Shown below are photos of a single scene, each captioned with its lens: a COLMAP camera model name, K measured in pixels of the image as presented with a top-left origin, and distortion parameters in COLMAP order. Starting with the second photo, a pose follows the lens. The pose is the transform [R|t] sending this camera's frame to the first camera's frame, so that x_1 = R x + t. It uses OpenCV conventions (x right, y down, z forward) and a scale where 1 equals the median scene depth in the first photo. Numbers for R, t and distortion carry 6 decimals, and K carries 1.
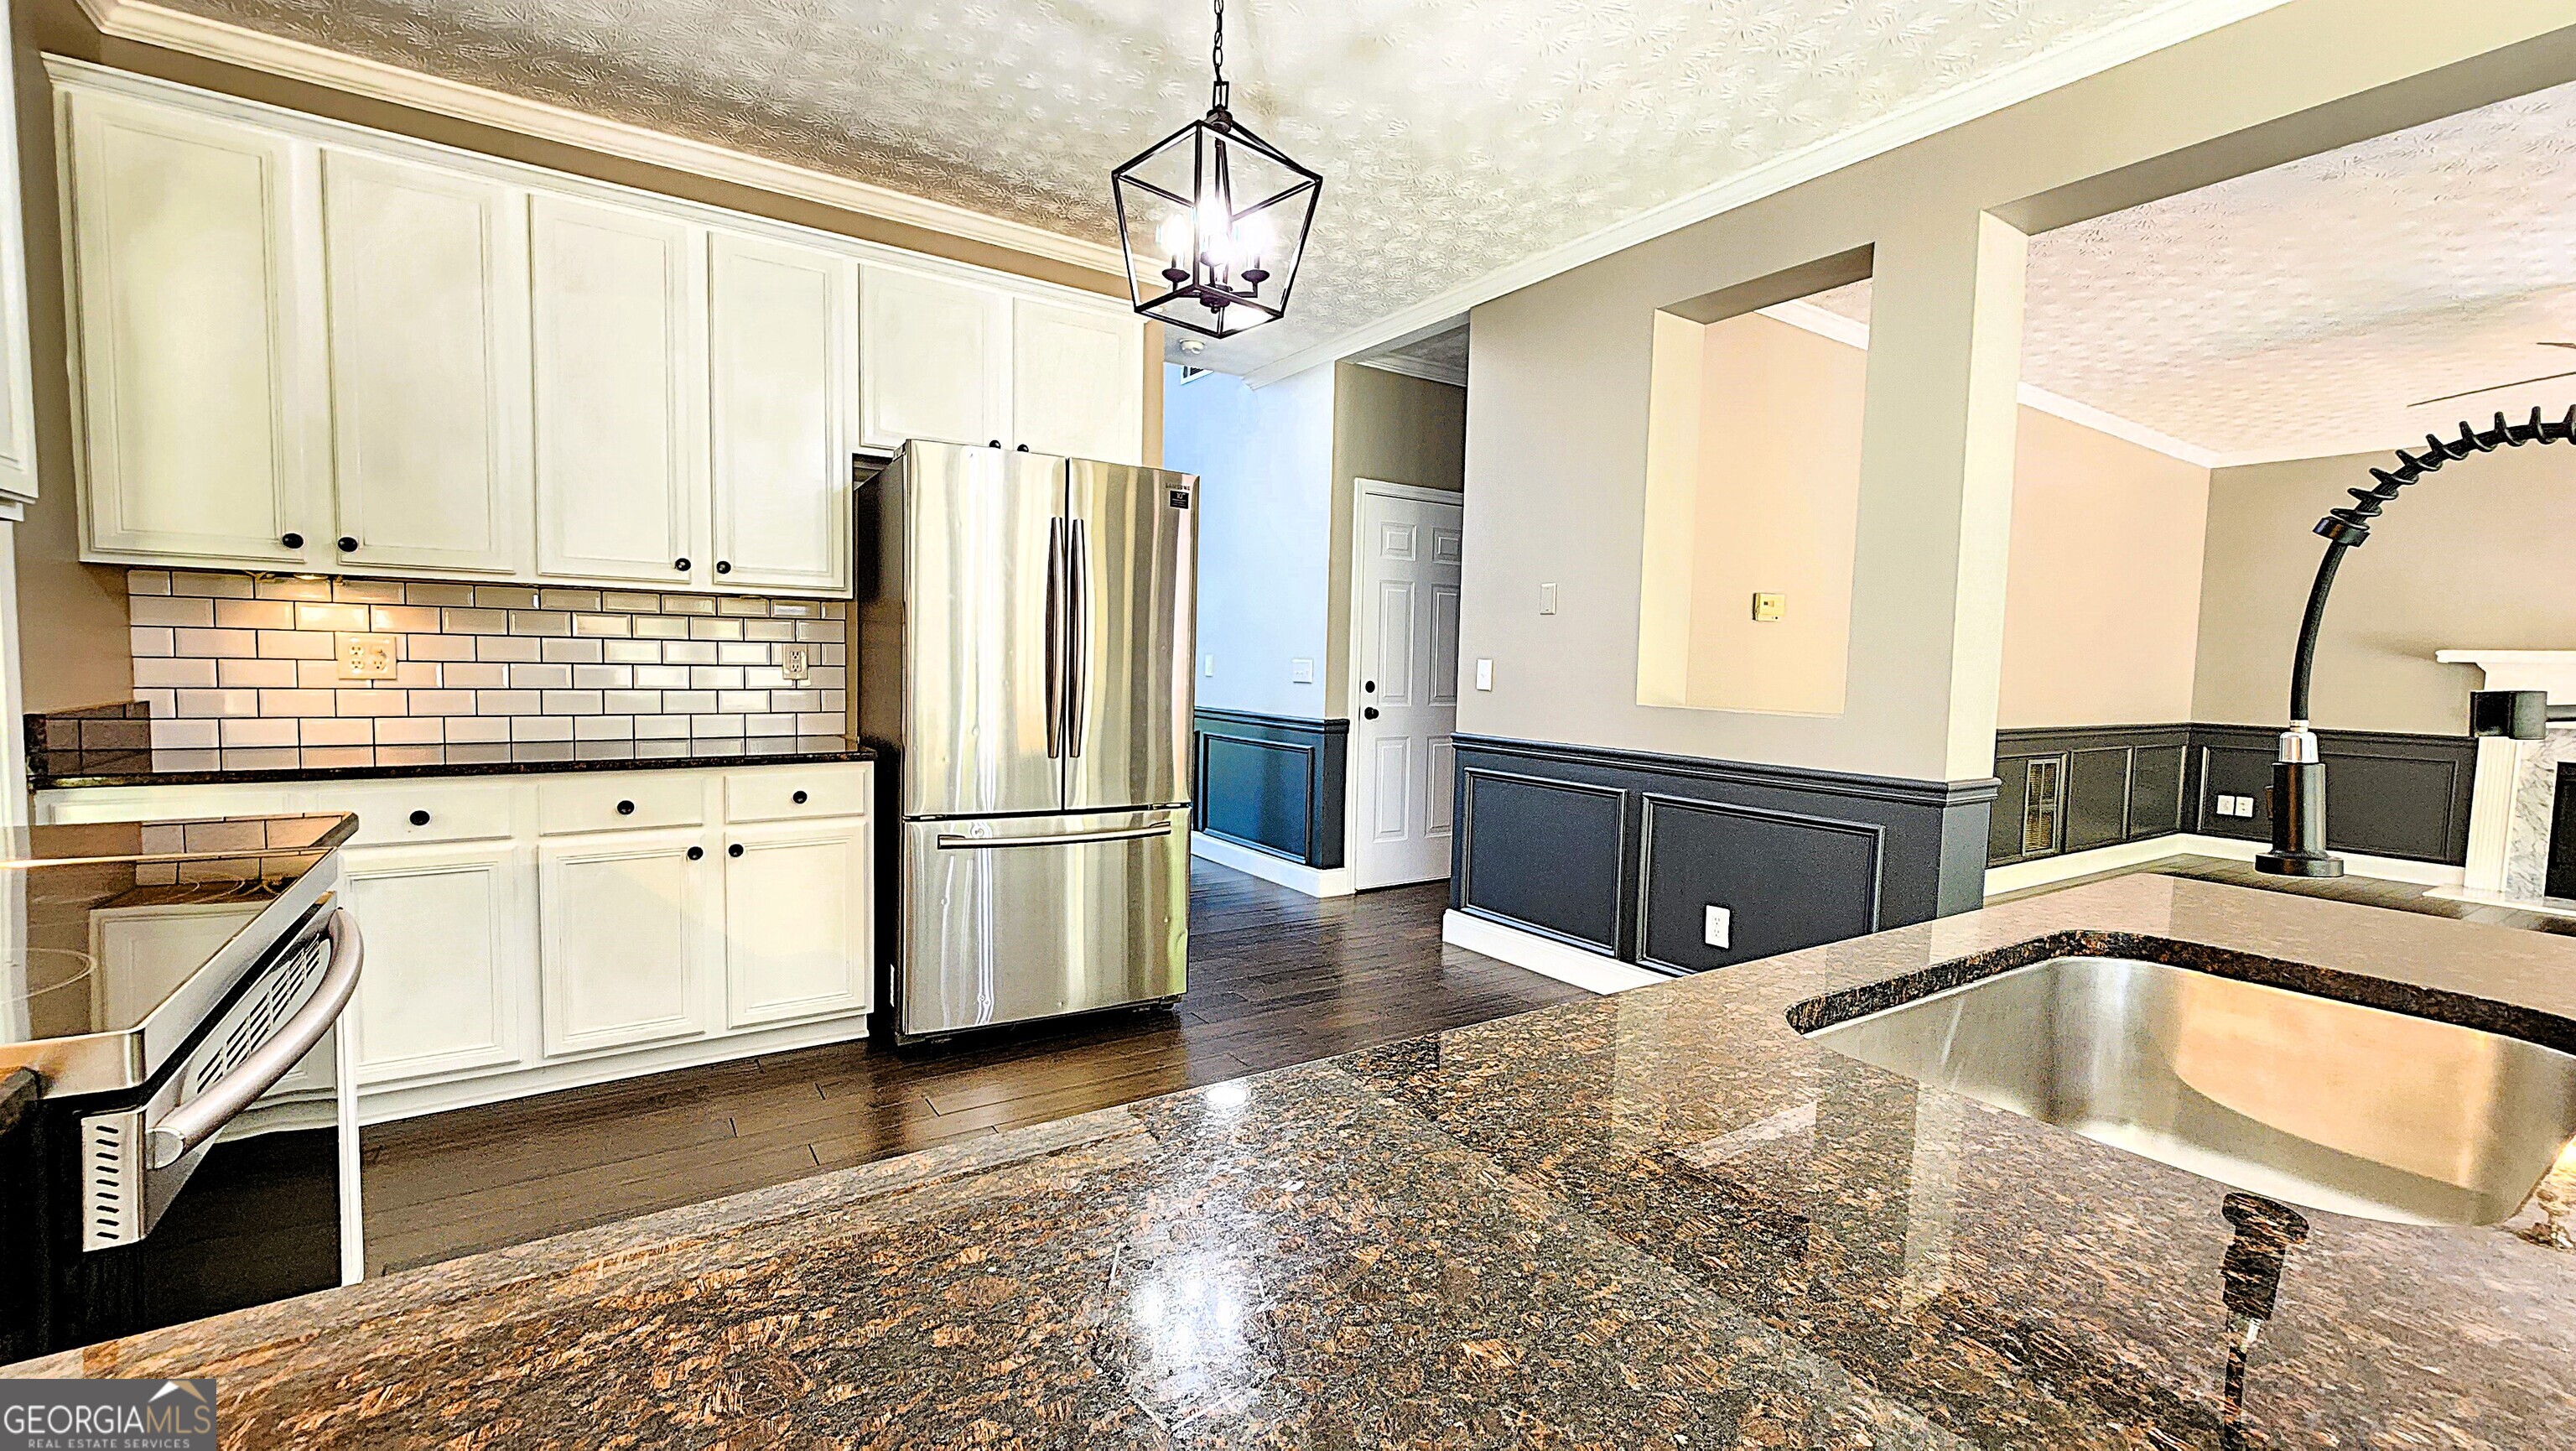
lens RADIAL K [[1072.5, 0, 1301.0], [0, 1072.5, 733.3], [0, 0, 1]] dist [-0.001024, 0.000025]
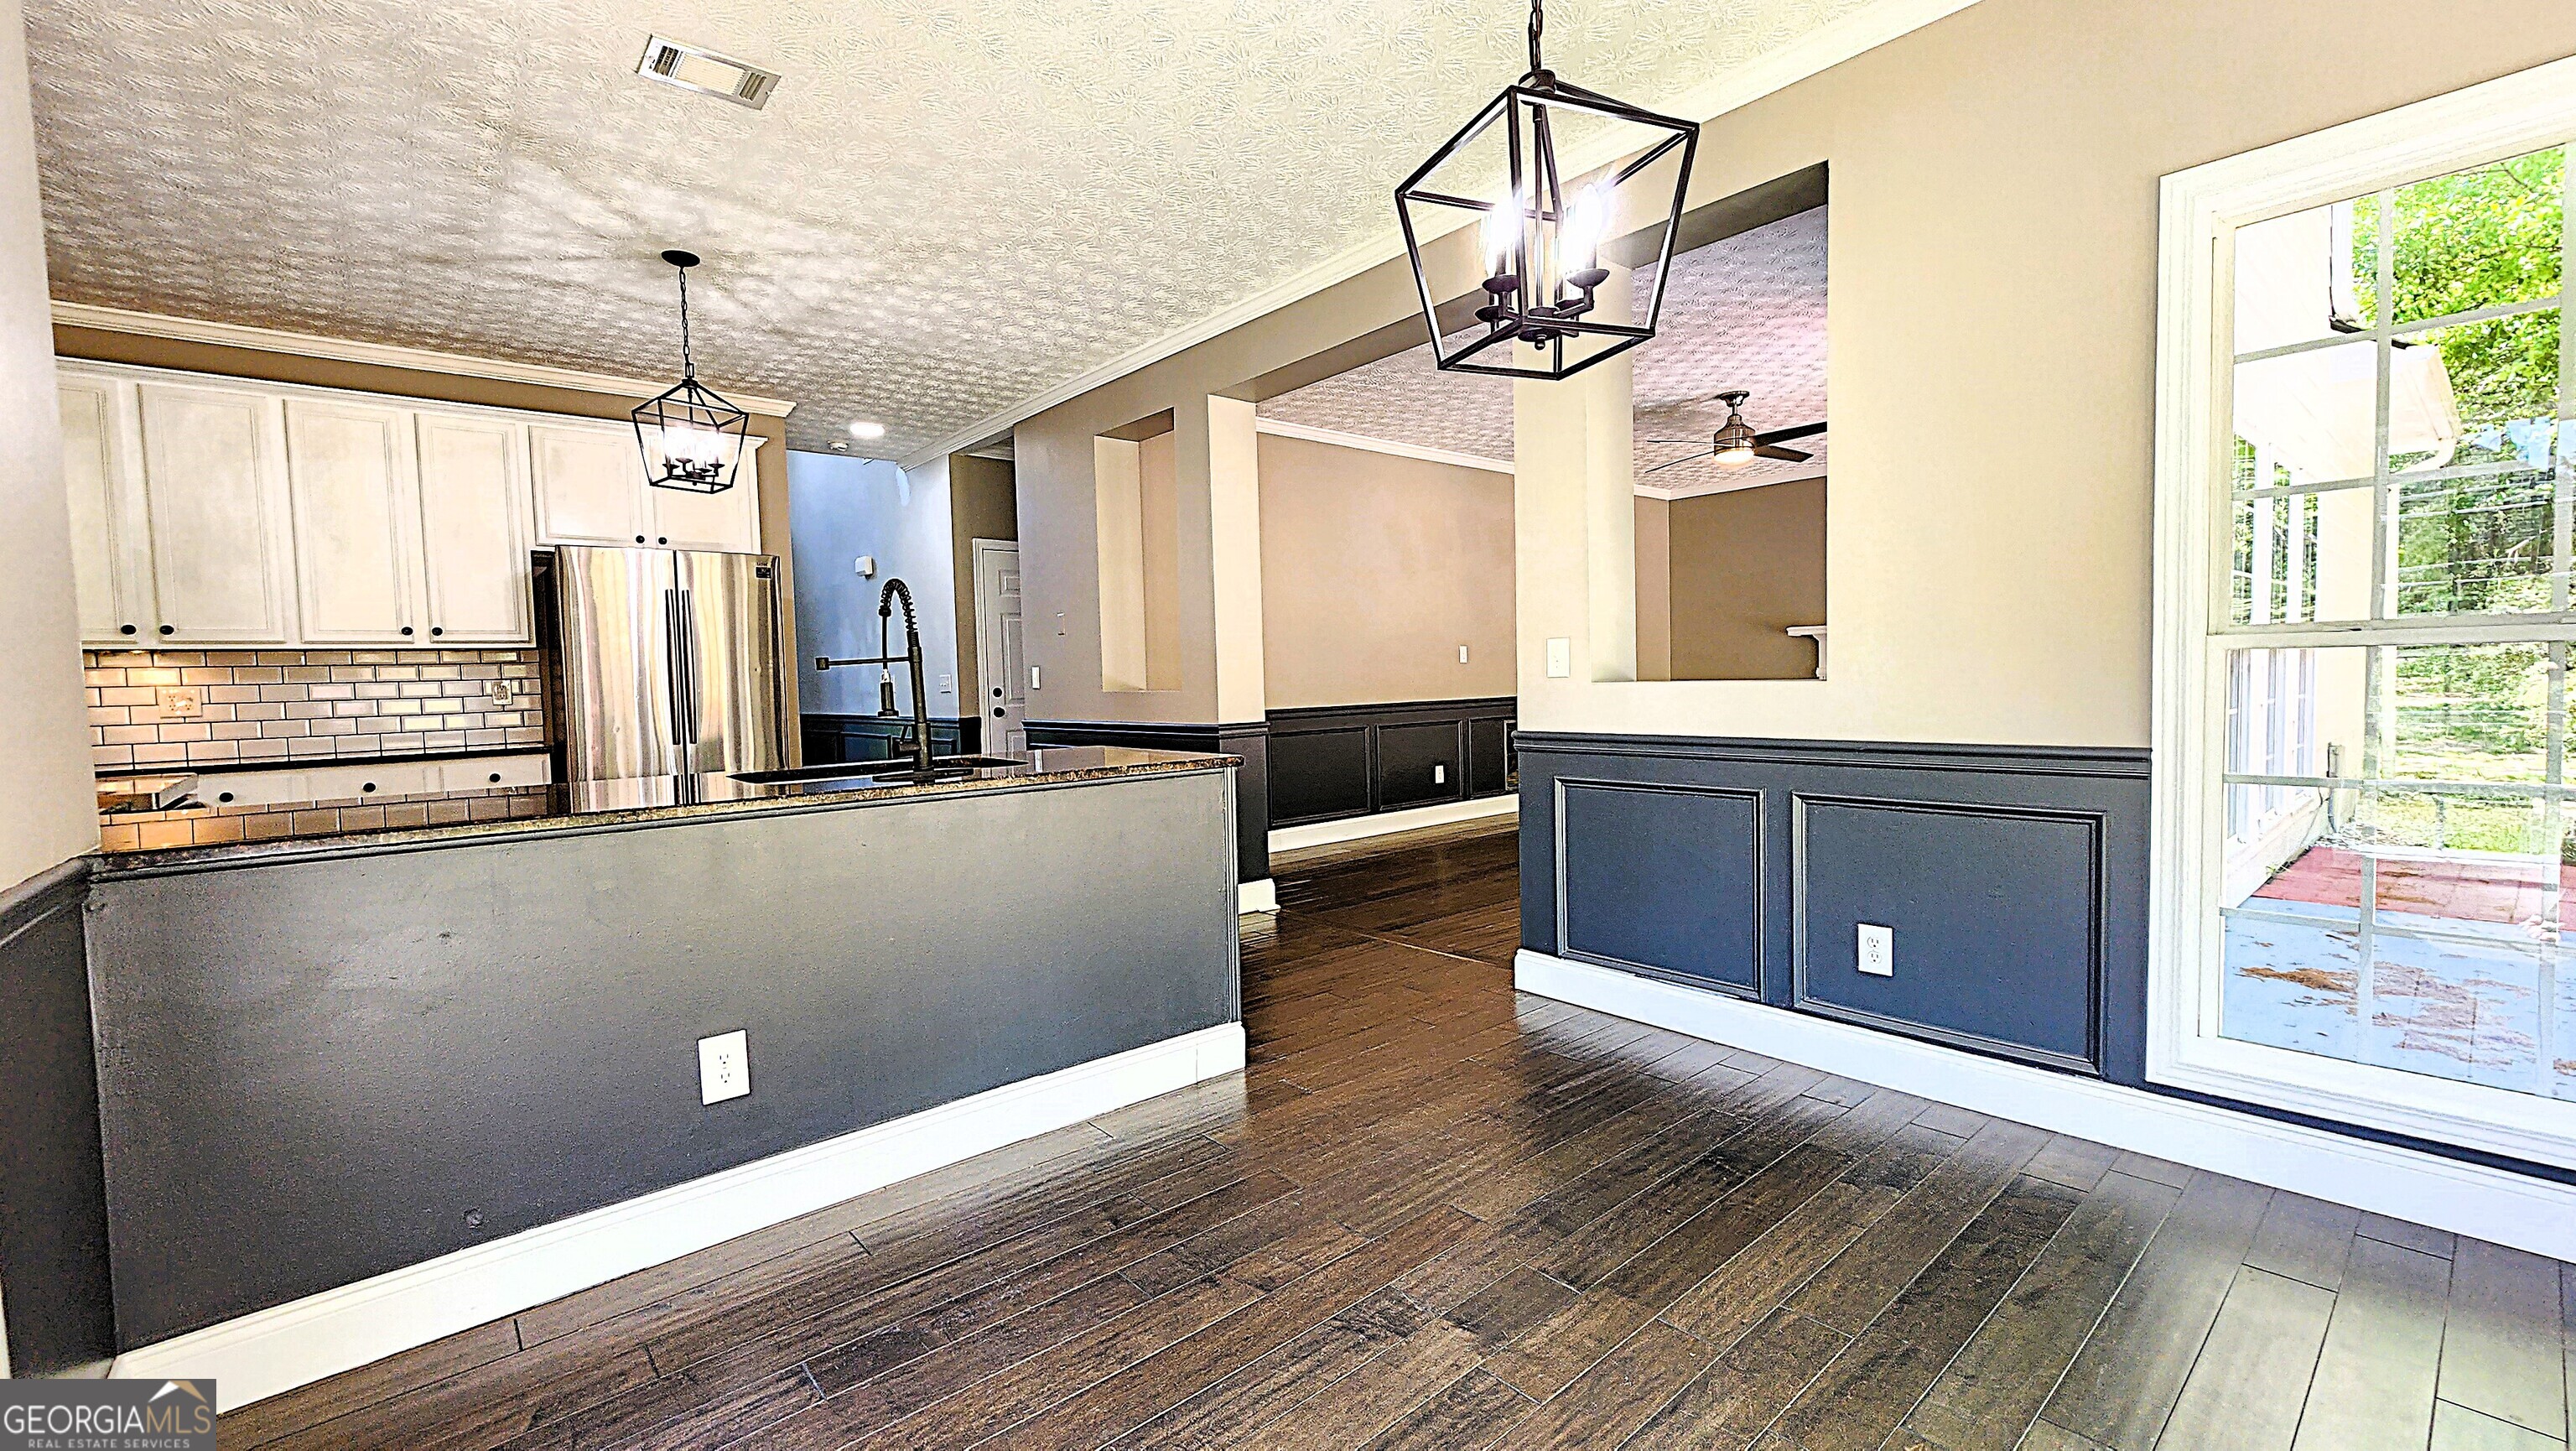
lens RADIAL K [[1035.6, 0, 1275.4], [0, 1035.6, 726.4], [0, 0, 1]] dist [-0.000562, -0.000559]
pose [[0.991024, -0.057915, 0.120486, 0.449226], [0.060383, 0.998032, -0.016931, 0.074988], [-0.119268, 0.024055, 0.992571, -0.587418]]
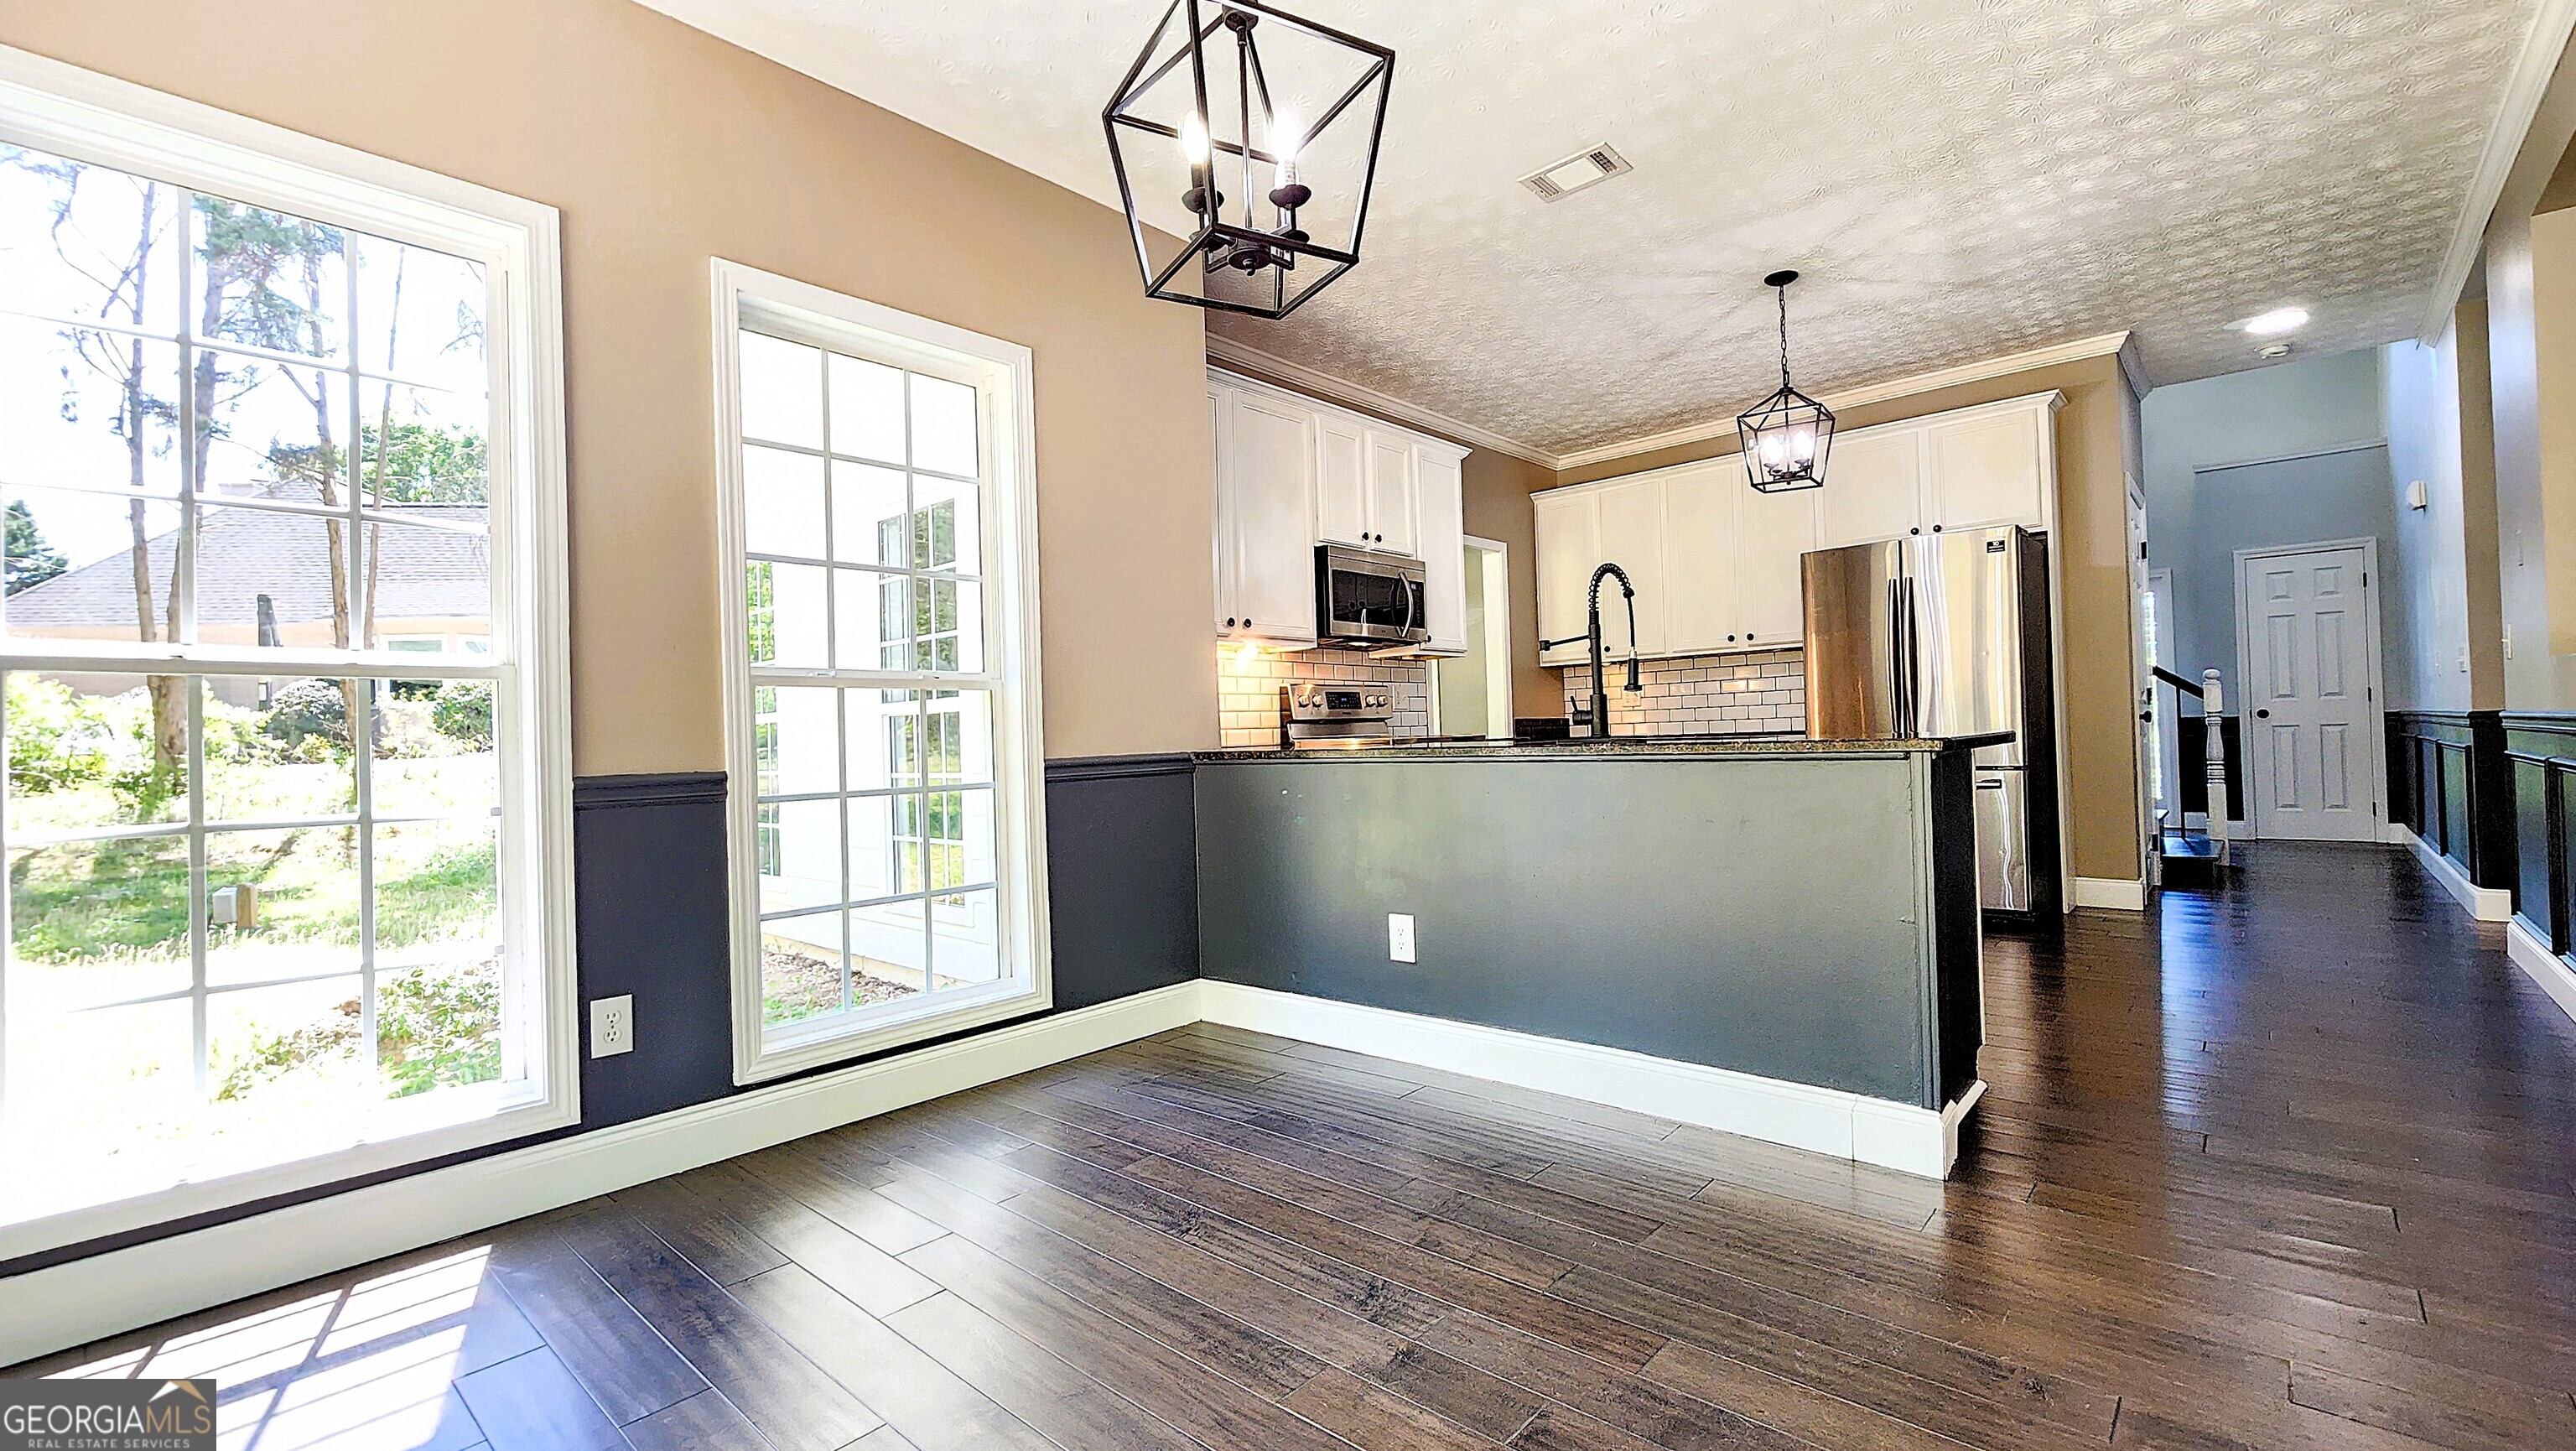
lens RADIAL K [[1072.5, 0, 1301.0], [0, 1072.5, 733.3], [0, 0, 1]] dist [-0.001024, 0.000025]
pose [[0.267200, -0.038746, -0.962862, 1.047878], [-0.023590, 0.998629, -0.046732, 0.119782], [0.963352, 0.035200, 0.265920, -0.253034]]
